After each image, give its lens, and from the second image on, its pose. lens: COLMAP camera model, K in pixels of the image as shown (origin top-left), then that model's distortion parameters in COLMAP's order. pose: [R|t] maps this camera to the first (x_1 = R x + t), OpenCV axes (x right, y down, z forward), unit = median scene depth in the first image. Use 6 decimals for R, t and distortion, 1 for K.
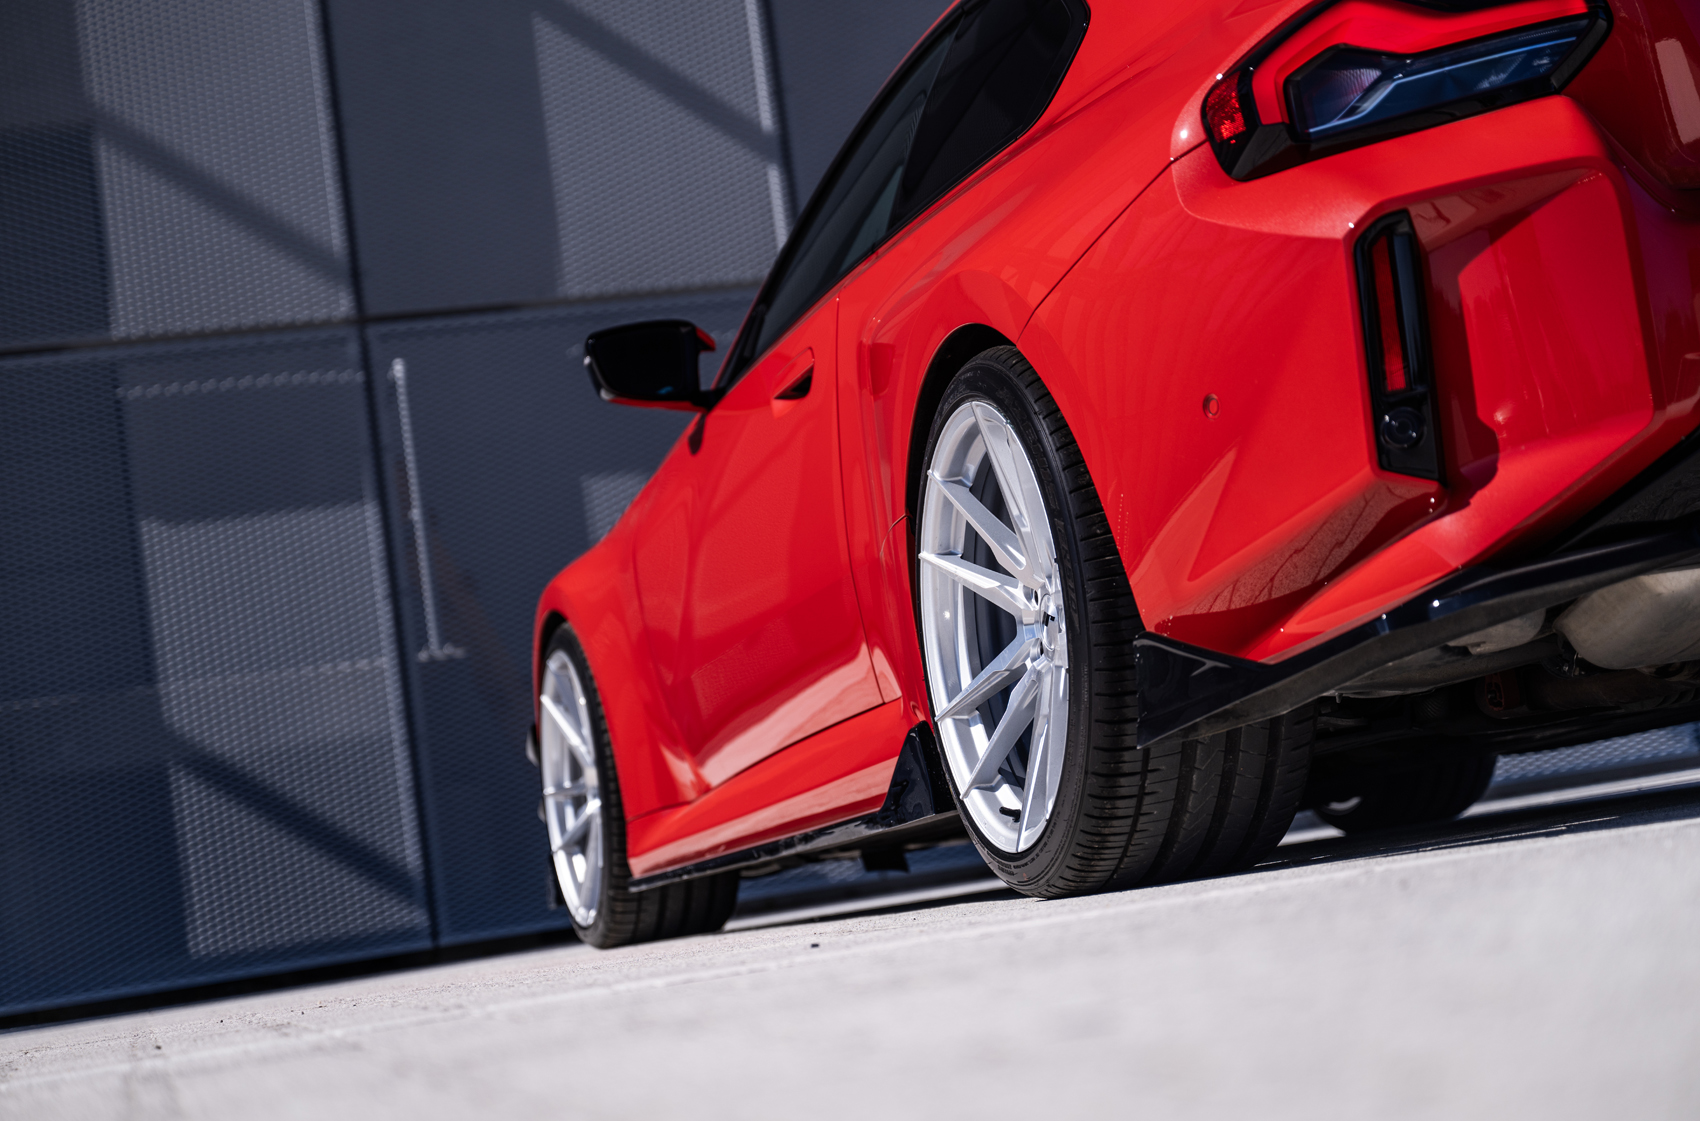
lens RADIAL K [[3272.2, 0, 852.8], [0, 3272.2, 564.5], [0, 0, 1]] dist [0.022474, 0.000000]
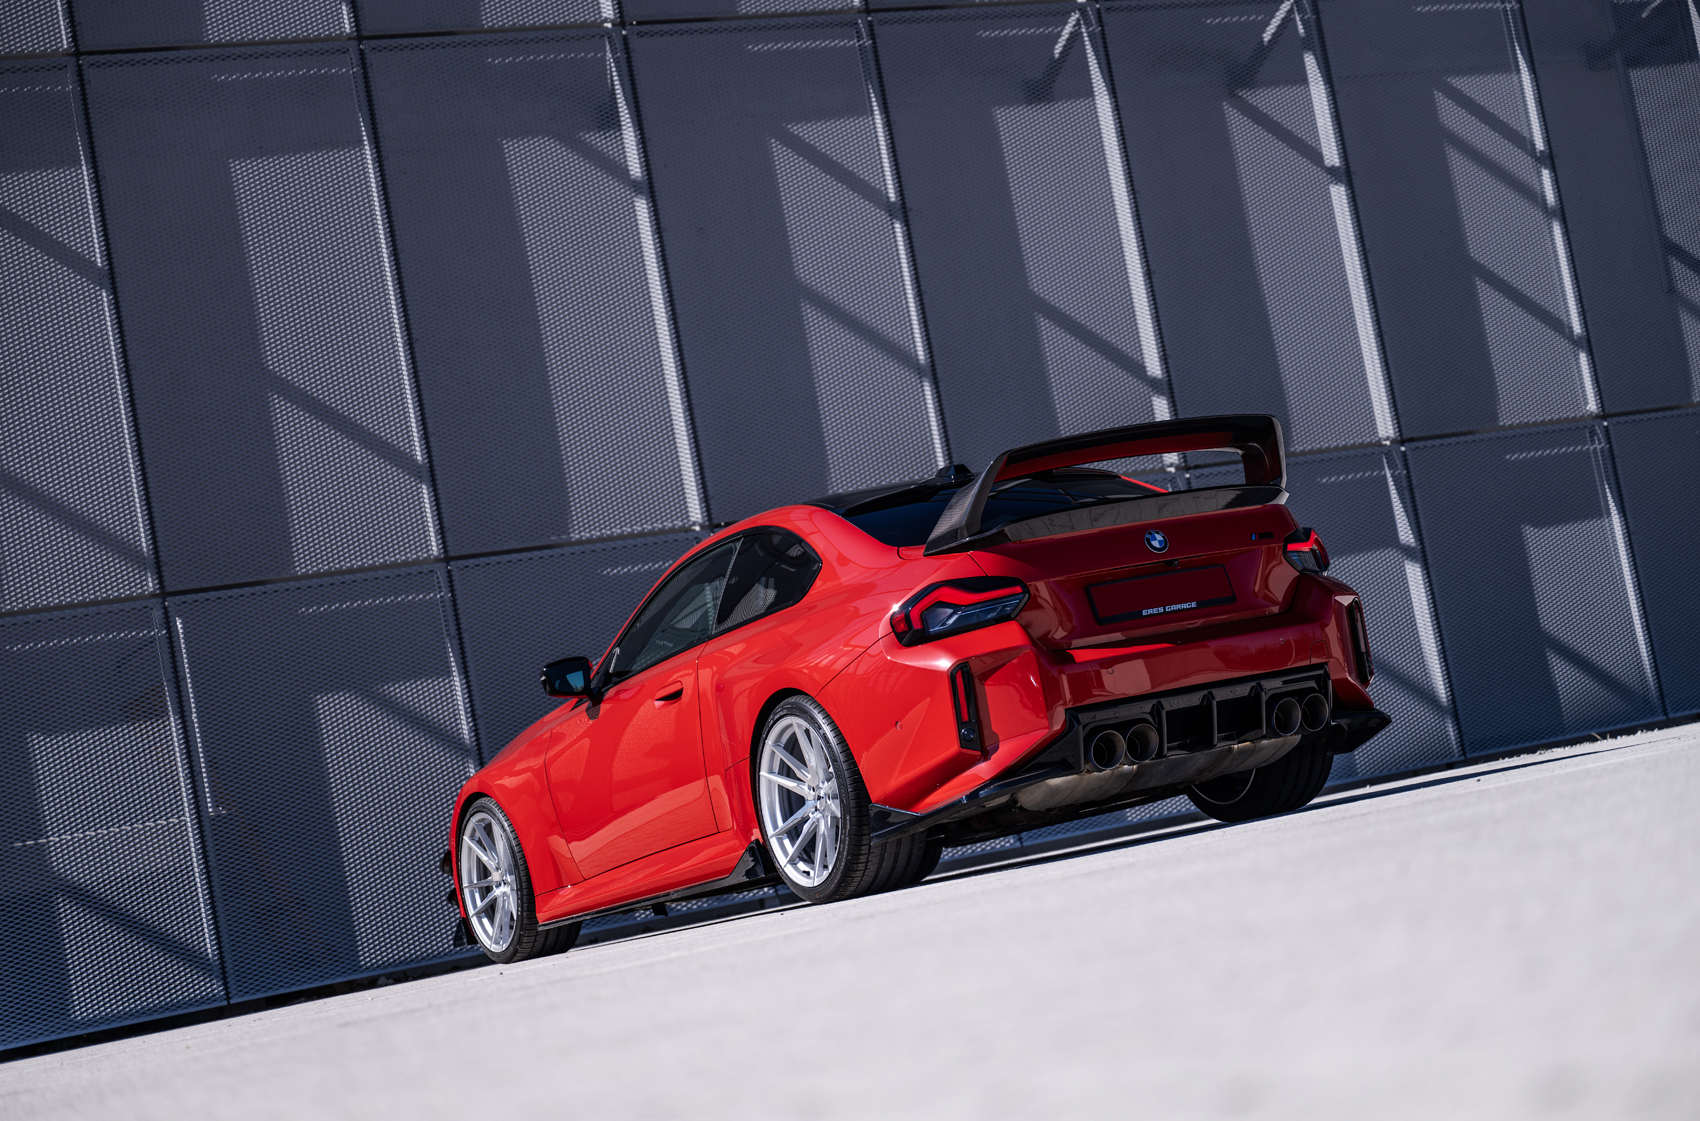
lens RADIAL K [[3272.2, 0, 846.6], [0, 3272.2, 552.7], [0, 0, 1]] dist [0.022474, 0.000000]
pose [[0.976468, -0.017290, 0.214967, -0.464523], [0.026224, 0.998904, -0.038777, -0.074872], [-0.214061, 0.043501, 0.975851, -1.525477]]
